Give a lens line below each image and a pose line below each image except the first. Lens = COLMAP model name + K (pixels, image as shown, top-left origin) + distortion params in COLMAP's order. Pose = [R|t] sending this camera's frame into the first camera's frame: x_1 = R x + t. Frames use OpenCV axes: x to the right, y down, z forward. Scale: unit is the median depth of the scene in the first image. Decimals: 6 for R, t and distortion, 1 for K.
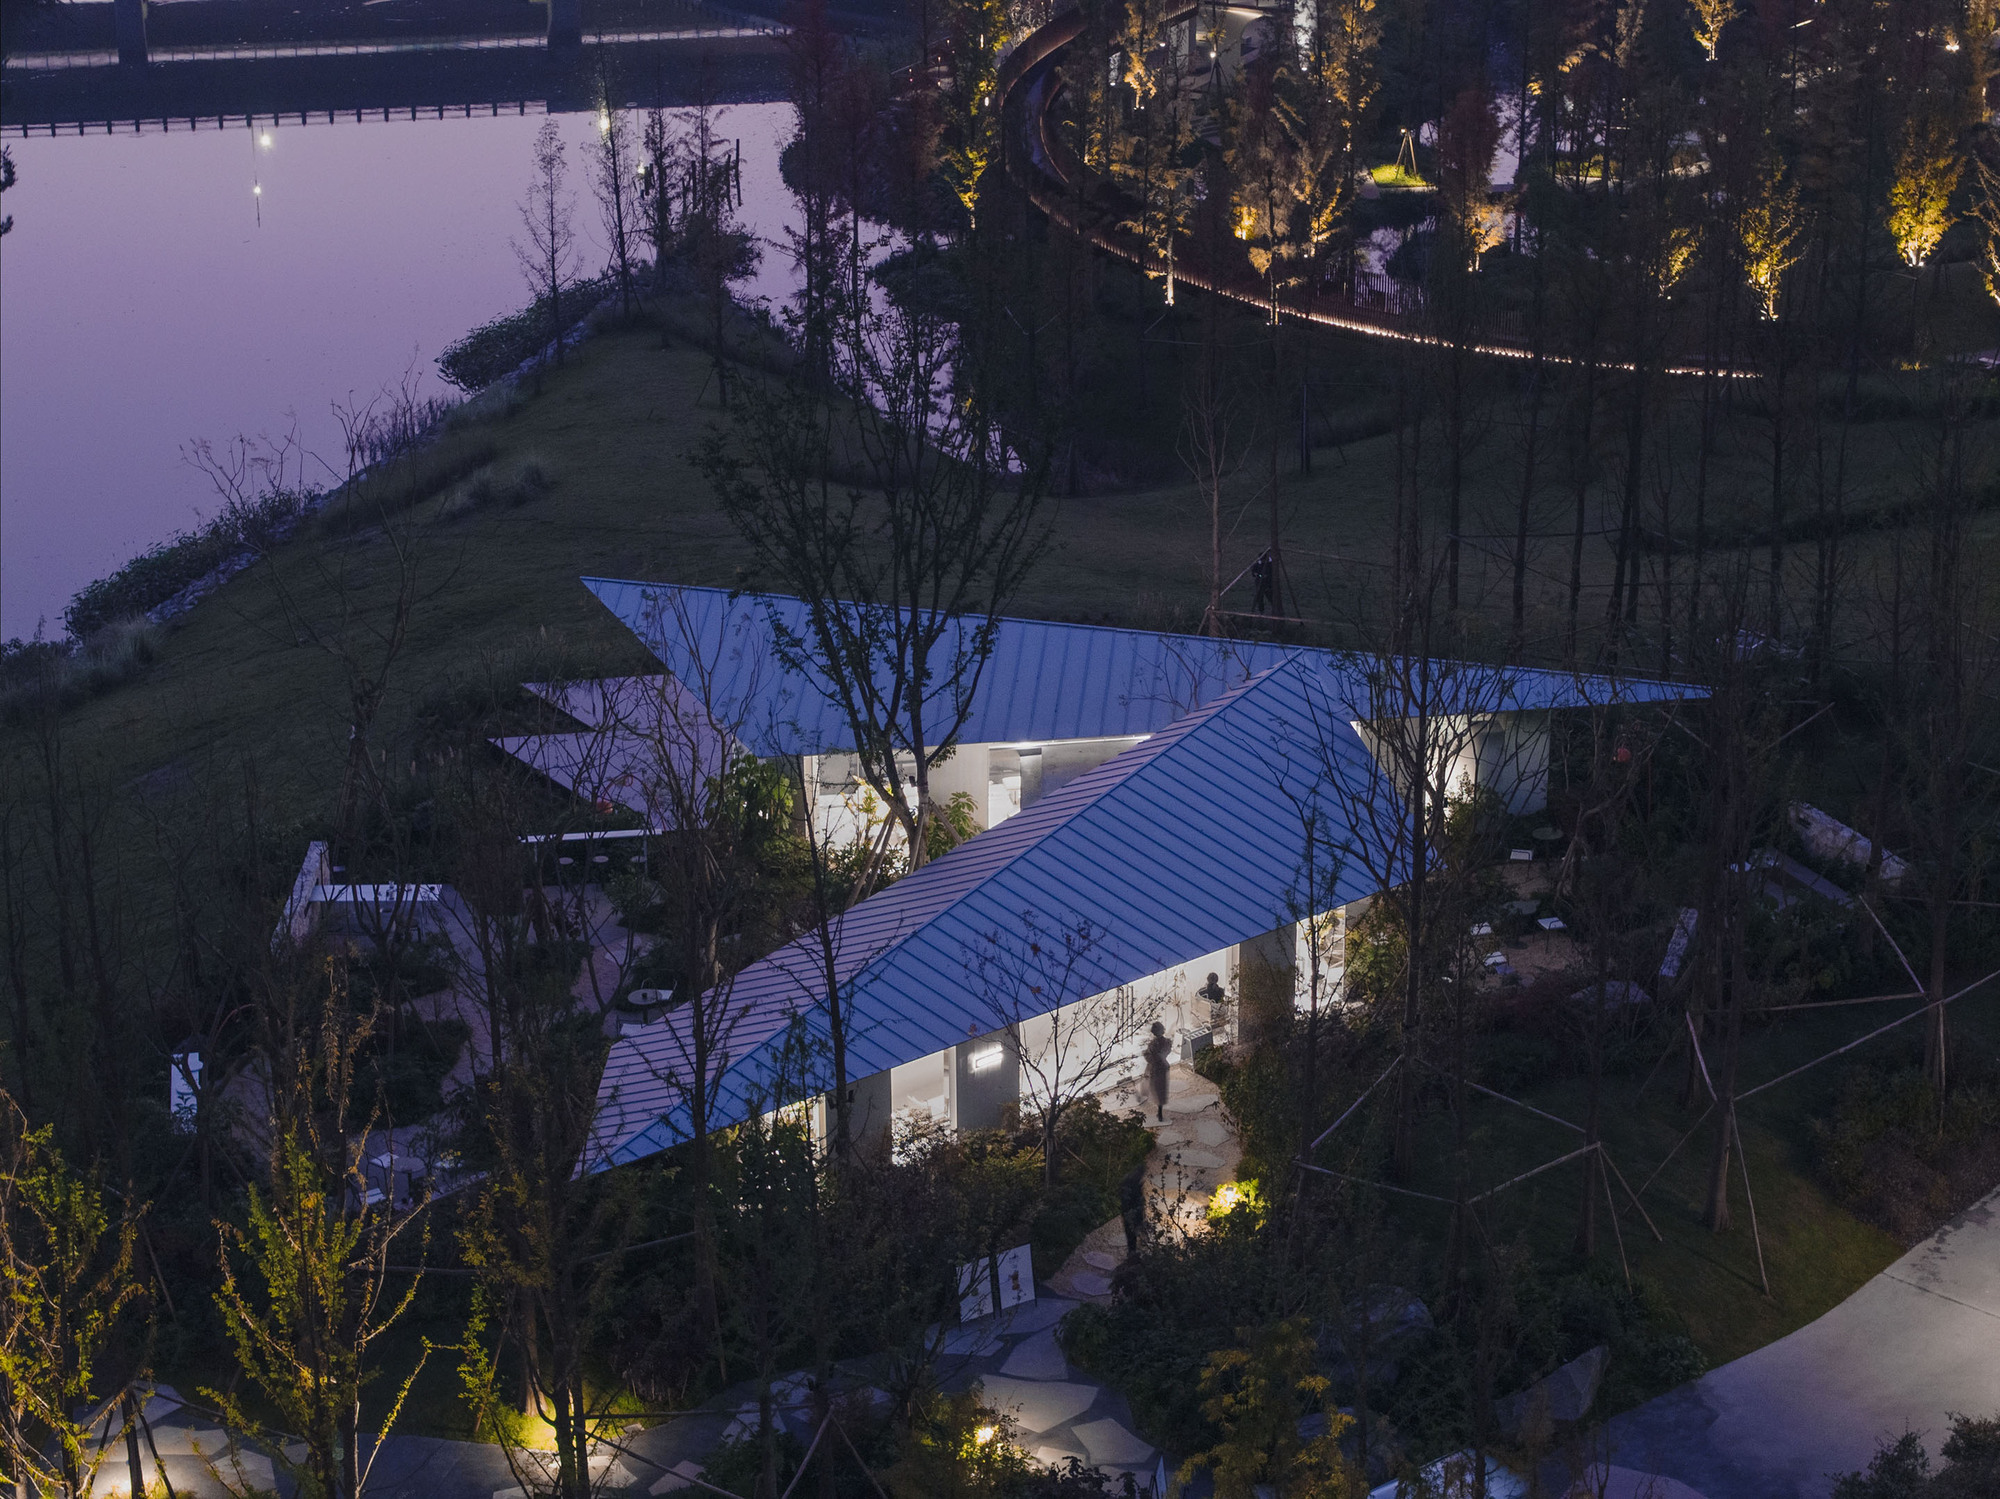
lens RADIAL K [[4125.3, 0, 1010.6], [0, 4125.3, 755.6], [0, 0, 1]] dist [-0.027537, 0.000000]
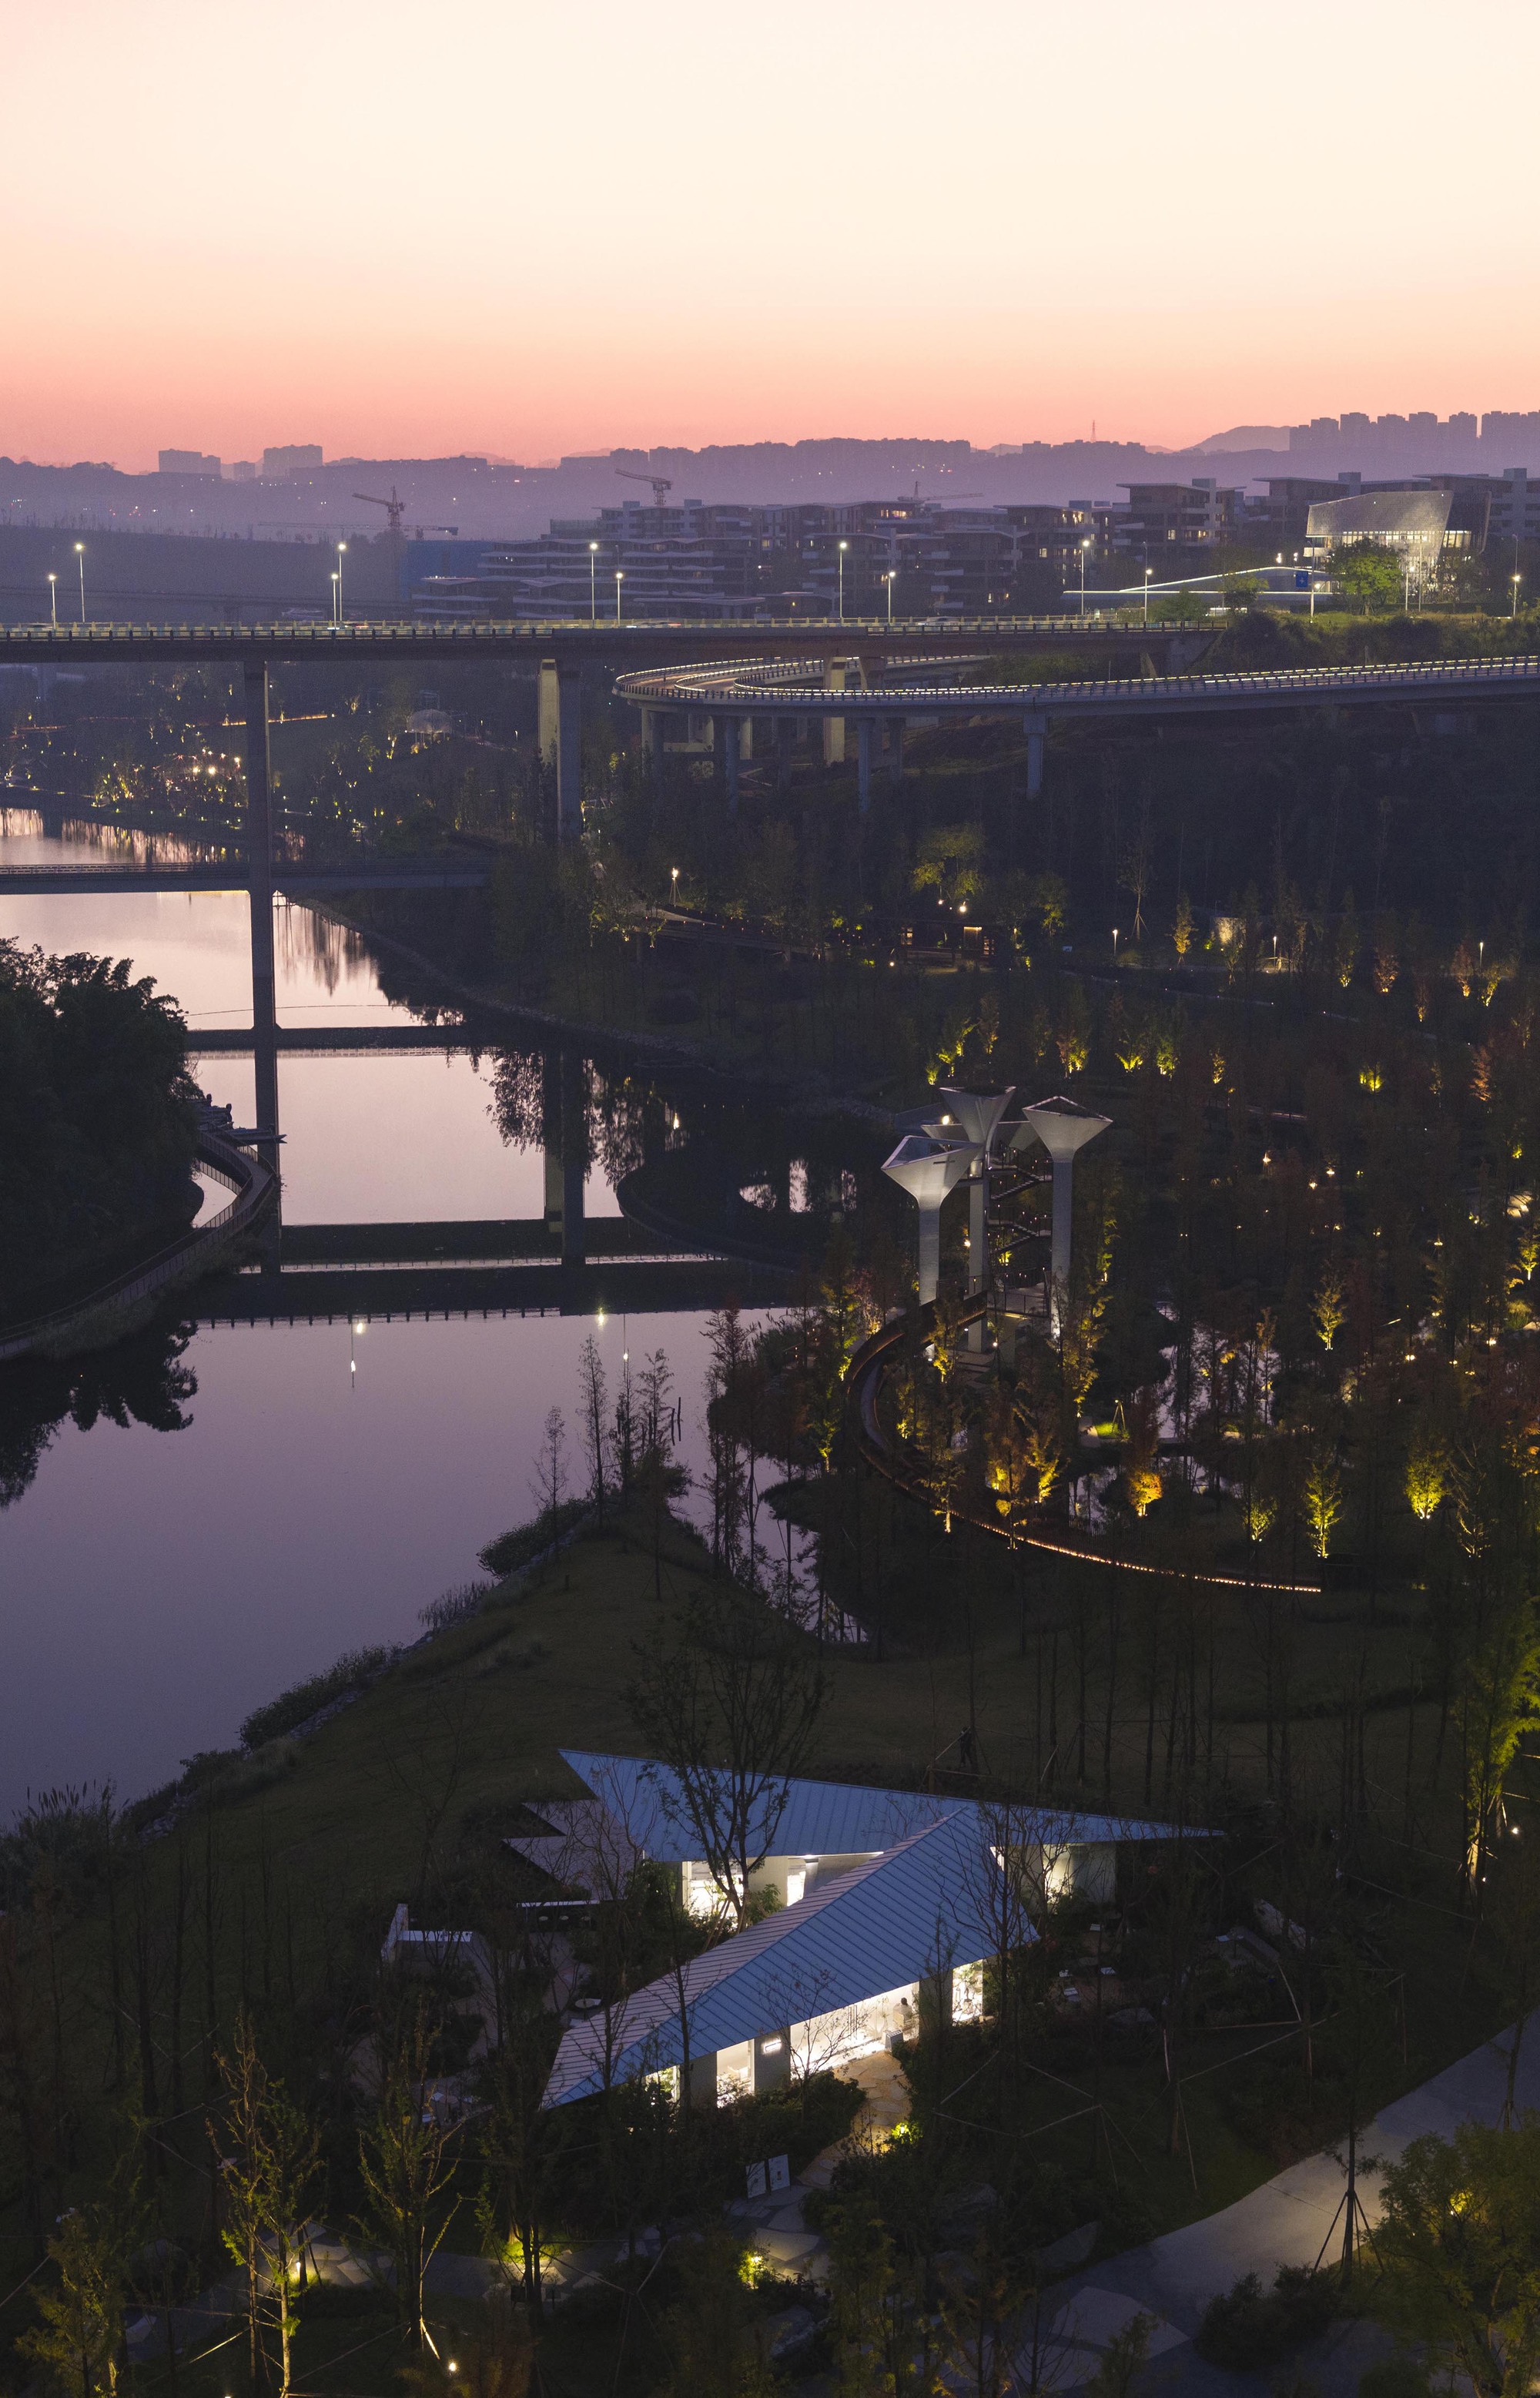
lens RADIAL K [[2910.7, 0, 763.2], [0, 2910.7, 1187.7], [0, 0, 1]] dist [-0.012368, 0.000000]
pose [[0.999061, 0.012896, -0.041357, 0.033656], [-0.021049, 0.978901, -0.203250, -0.030973], [0.037863, 0.203930, 0.978253, -0.277884]]
